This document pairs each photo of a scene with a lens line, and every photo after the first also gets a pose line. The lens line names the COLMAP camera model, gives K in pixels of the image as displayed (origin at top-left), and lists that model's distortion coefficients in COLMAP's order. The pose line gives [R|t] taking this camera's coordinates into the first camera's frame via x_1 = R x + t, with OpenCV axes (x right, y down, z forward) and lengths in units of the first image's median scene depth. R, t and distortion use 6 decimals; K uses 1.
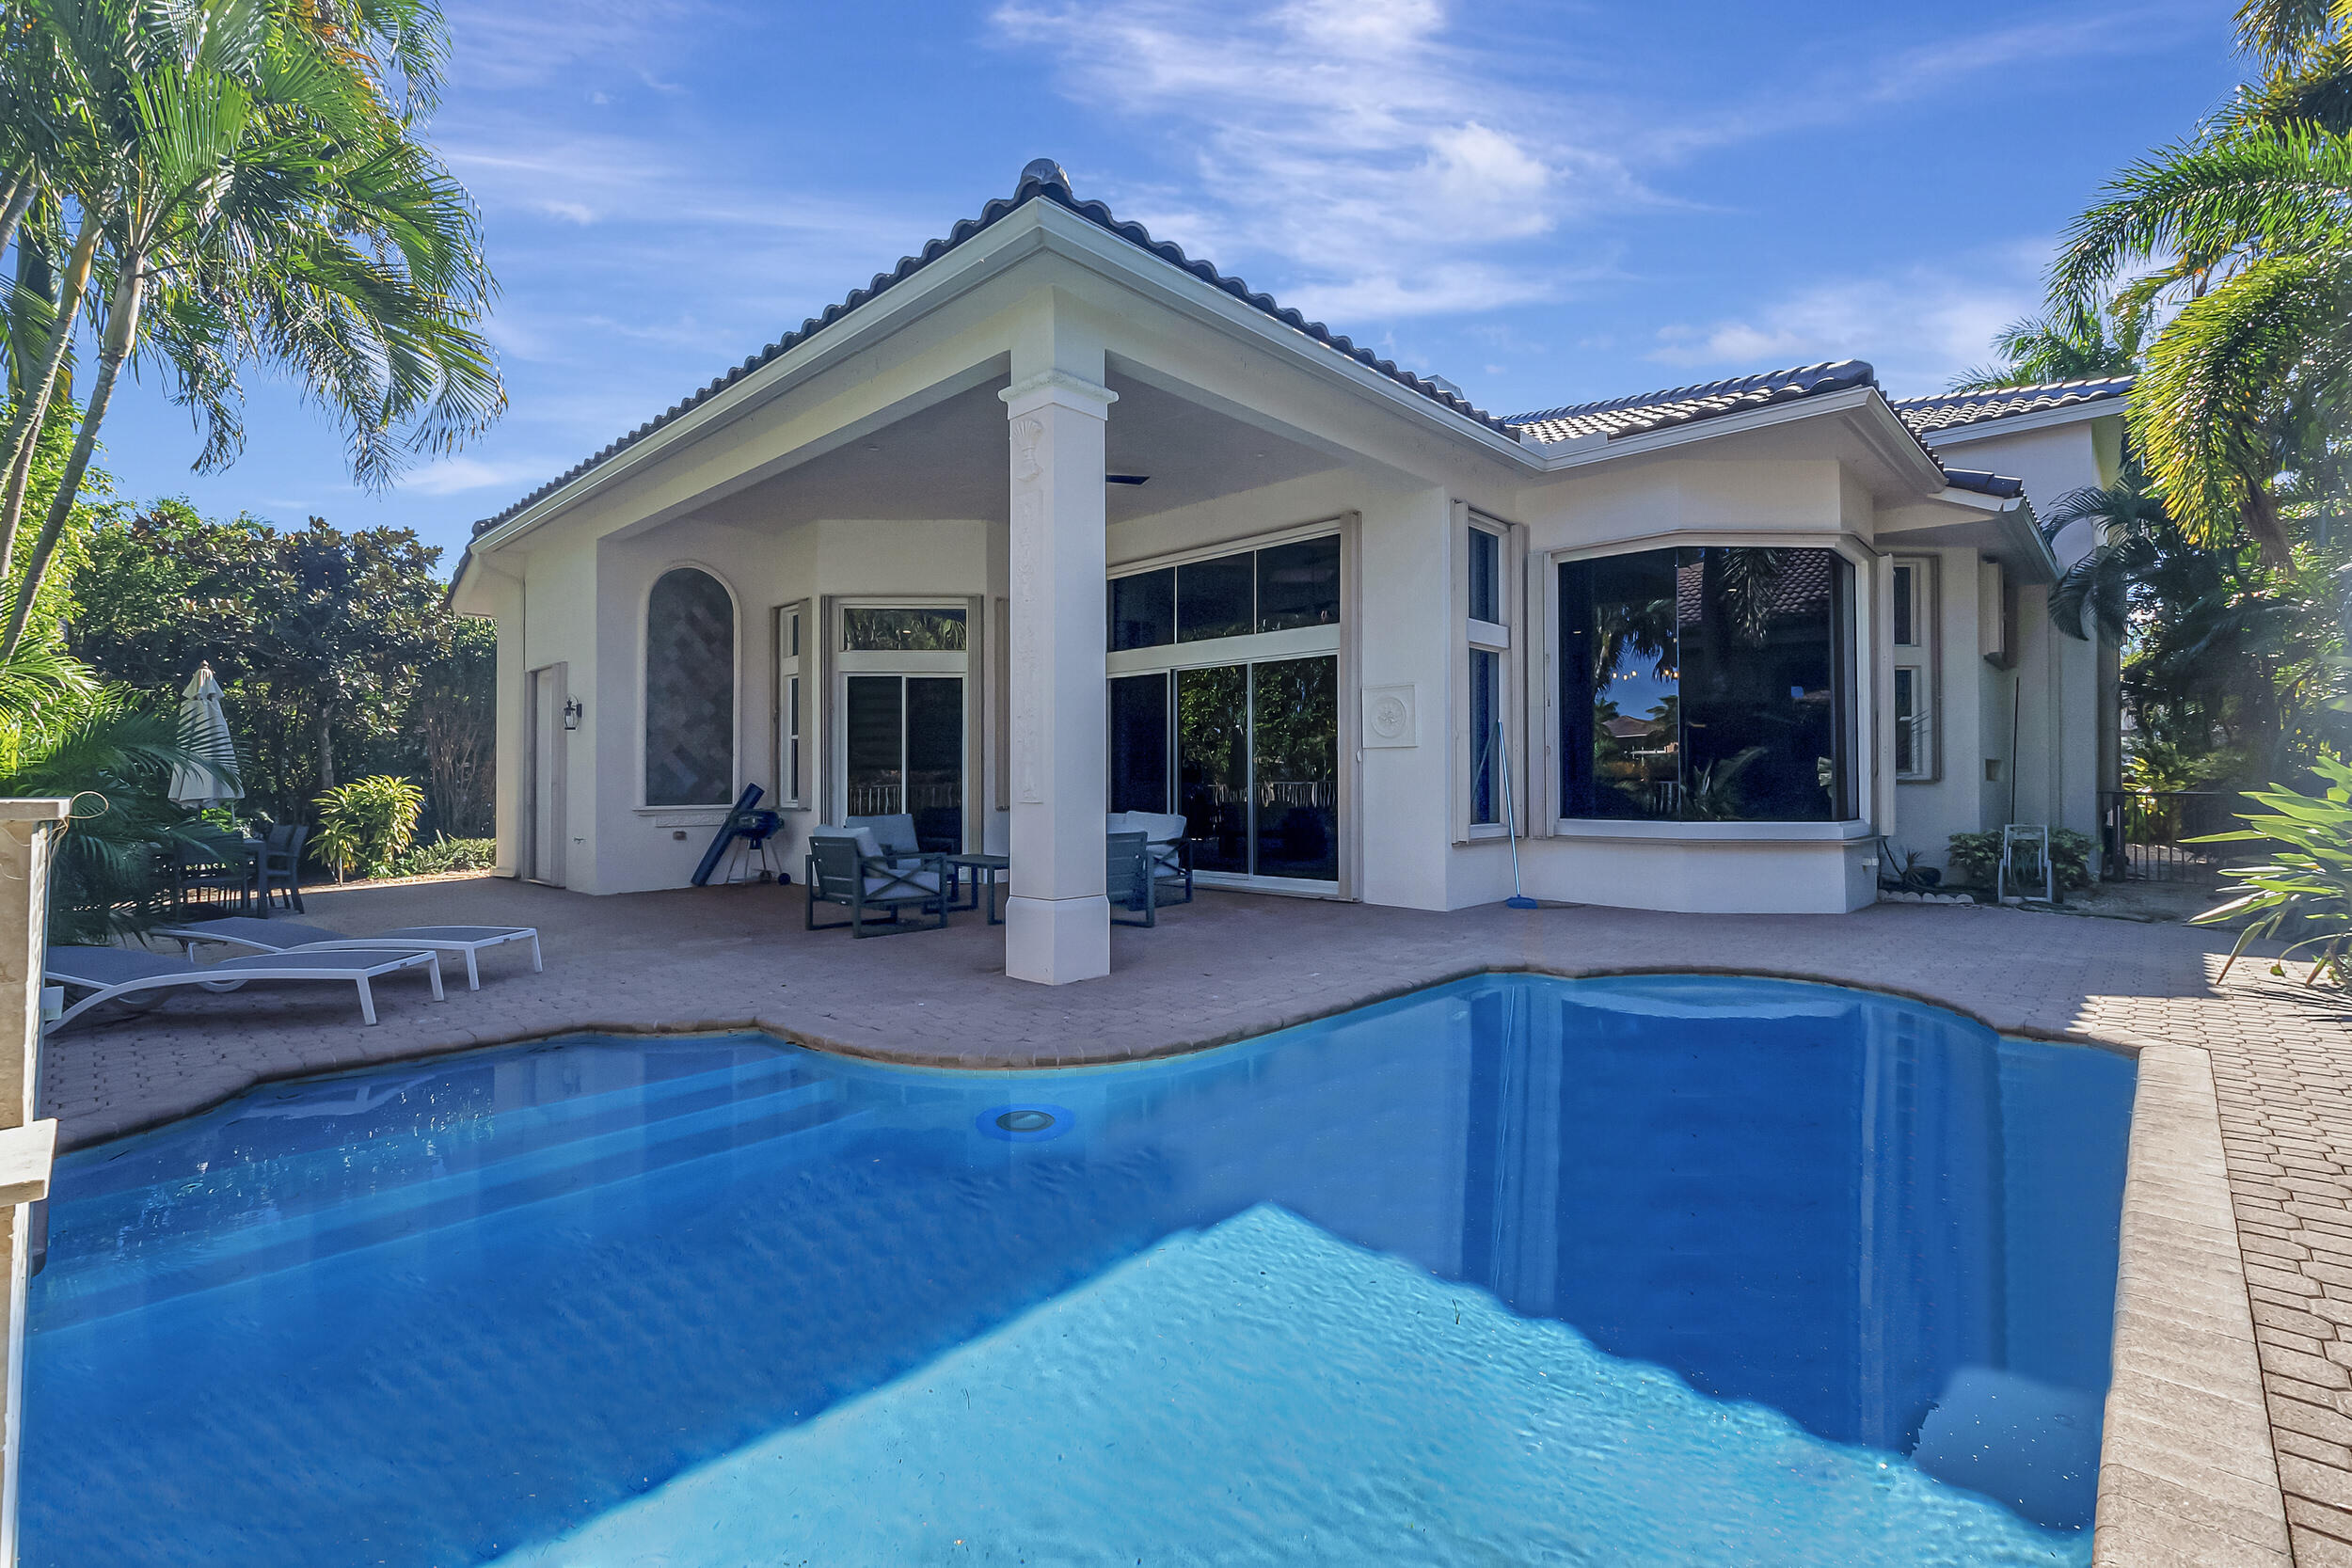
lens RADIAL K [[1055.9, 0, 1176.0], [0, 1055.9, 784.0], [0, 0, 1]] dist [-0.000860, -0.000140]
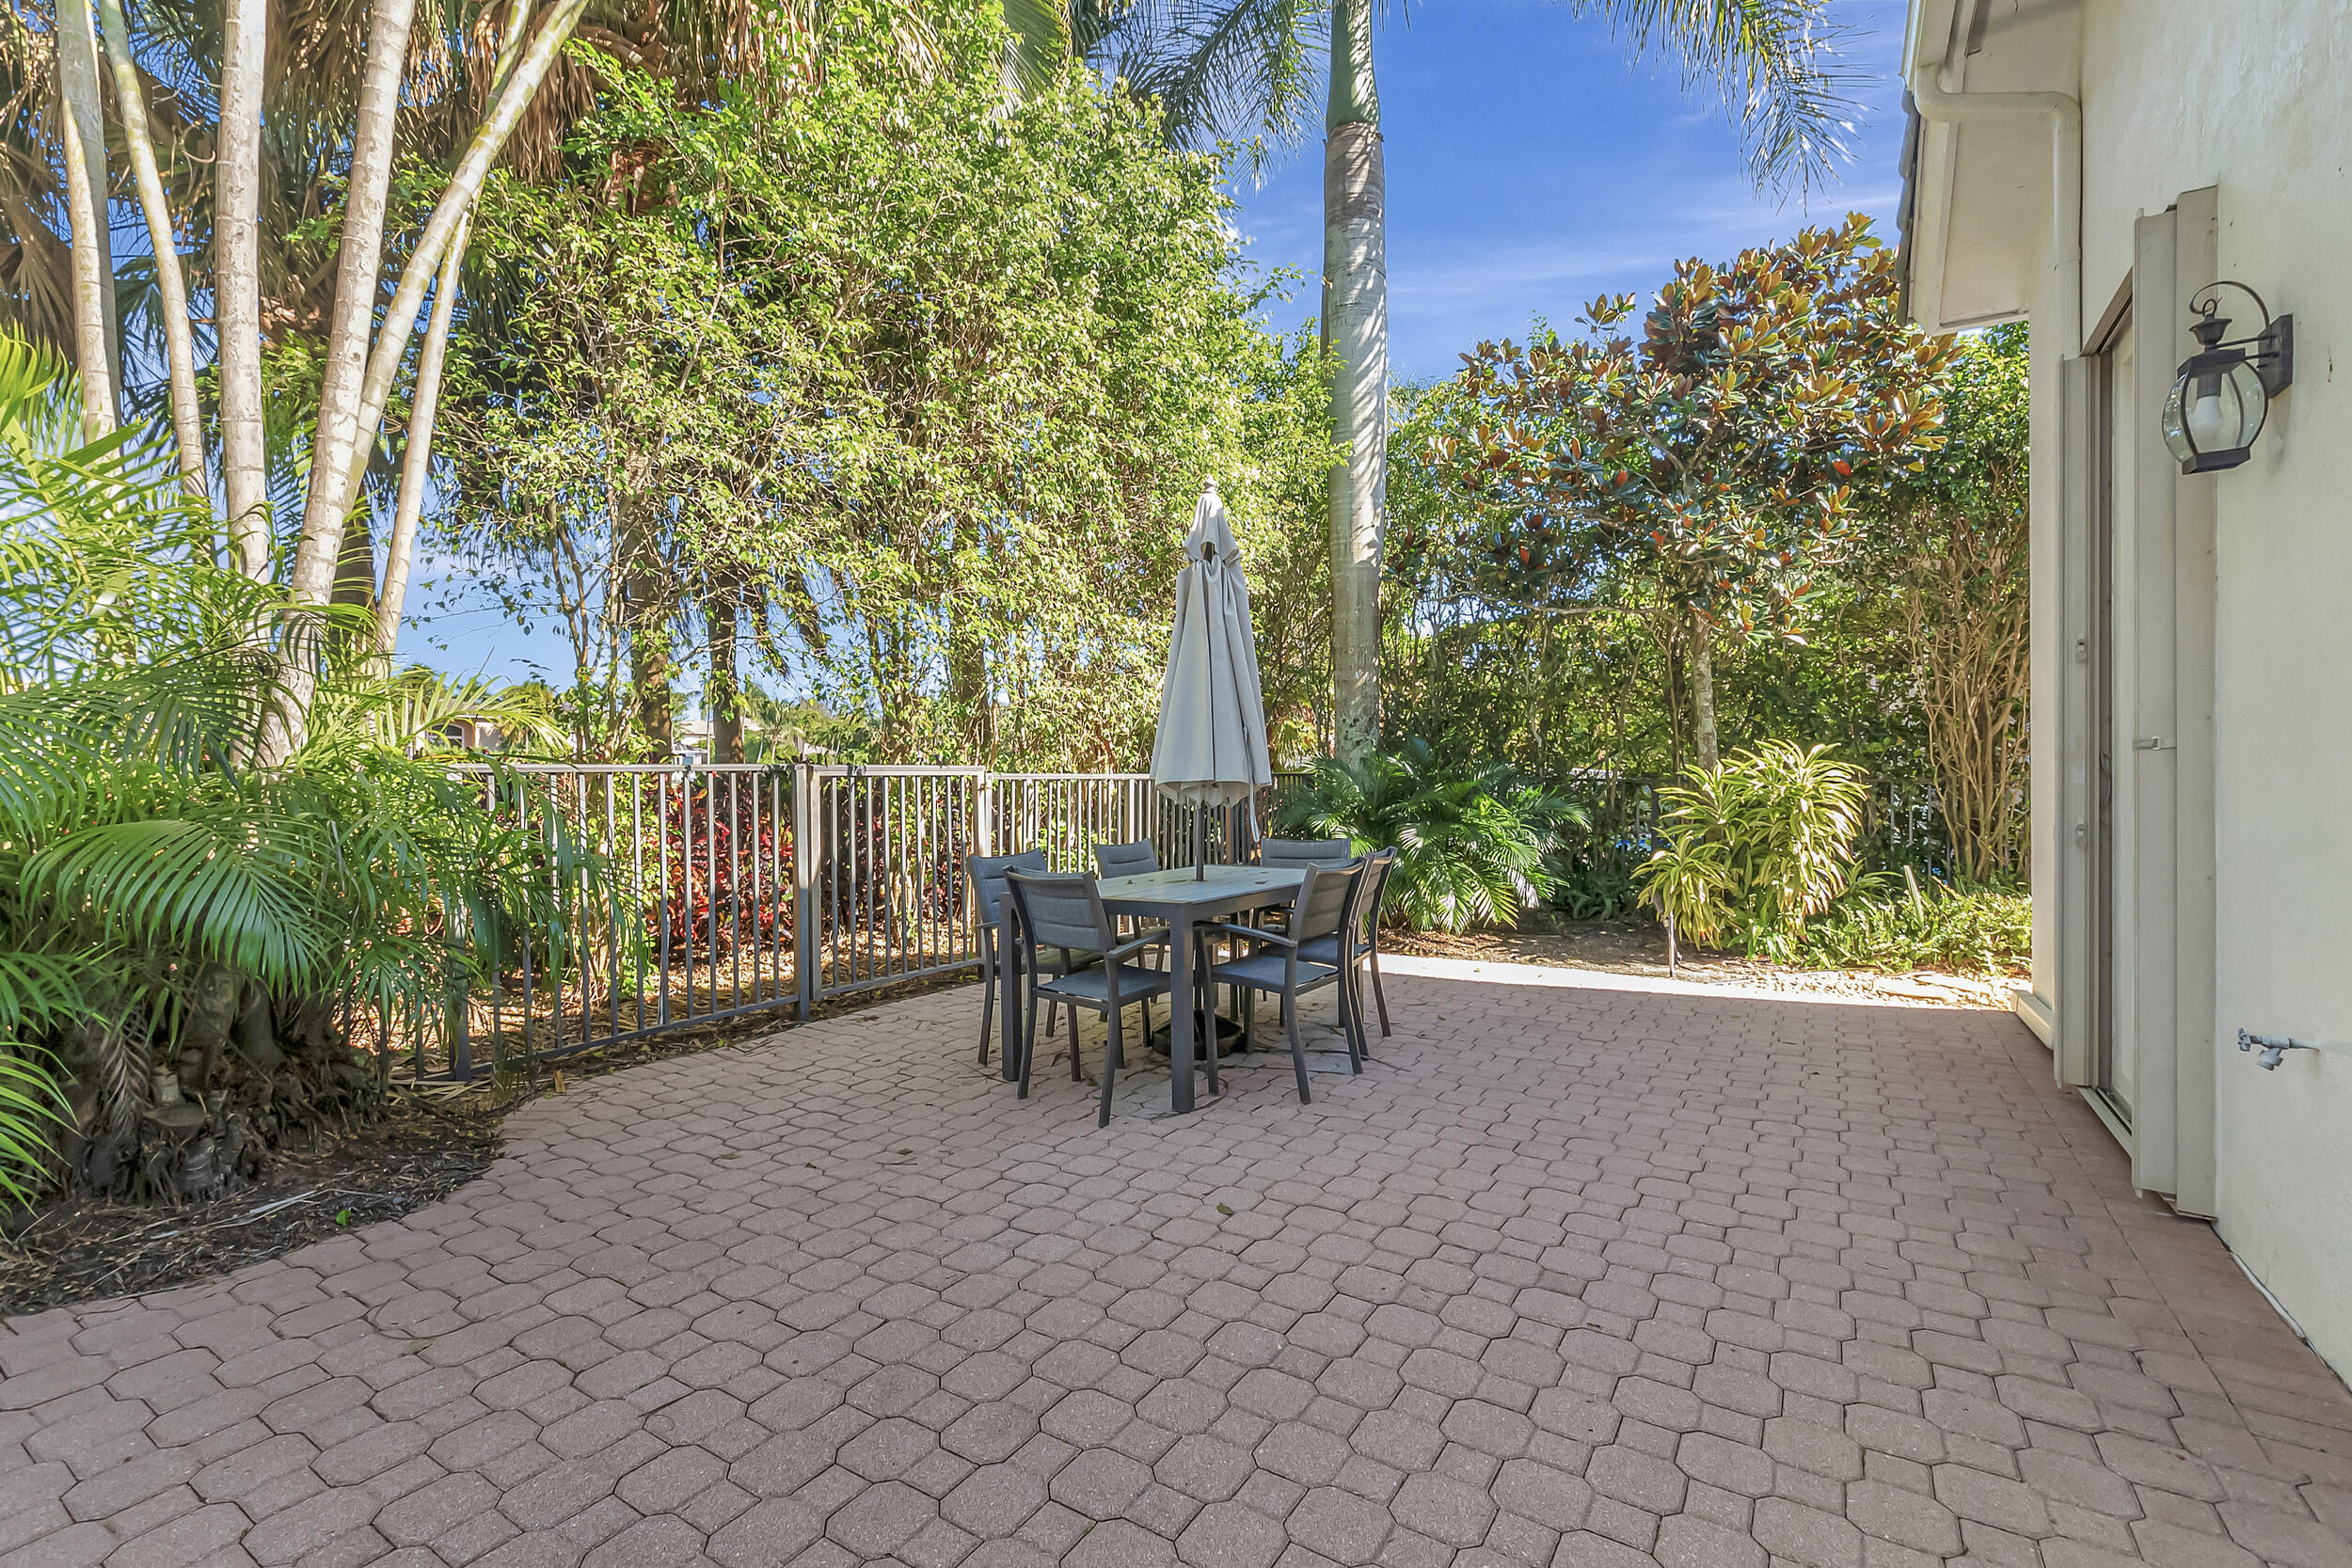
lens RADIAL K [[1067.6, 0, 1180.8], [0, 1067.6, 772.1], [0, 0, 1]] dist [-0.002630, -0.000623]
pose [[0.206353, 0.004517, -0.978467, -0.394378], [-0.005181, 0.999980, 0.003524, 0.006756], [0.978464, 0.004342, 0.206372, 0.724521]]
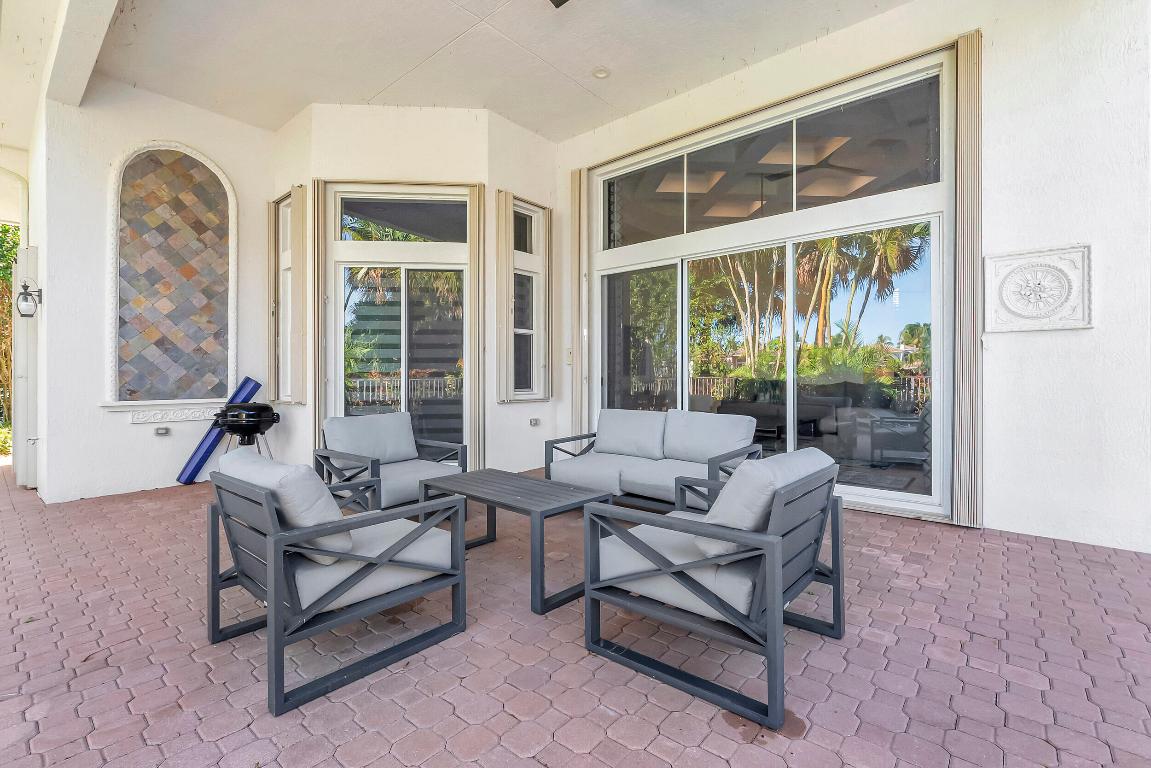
lens RADIAL K [[522.5, 0, 577.8], [0, 522.5, 378.2], [0, 0, 1]] dist [-0.002630, -0.000623]
pose [[0.998811, 0.000017, 0.048748, -0.120298], [-0.000104, 0.999998, 0.001778, -0.000368], [-0.048748, -0.001781, 0.998810, 0.509861]]
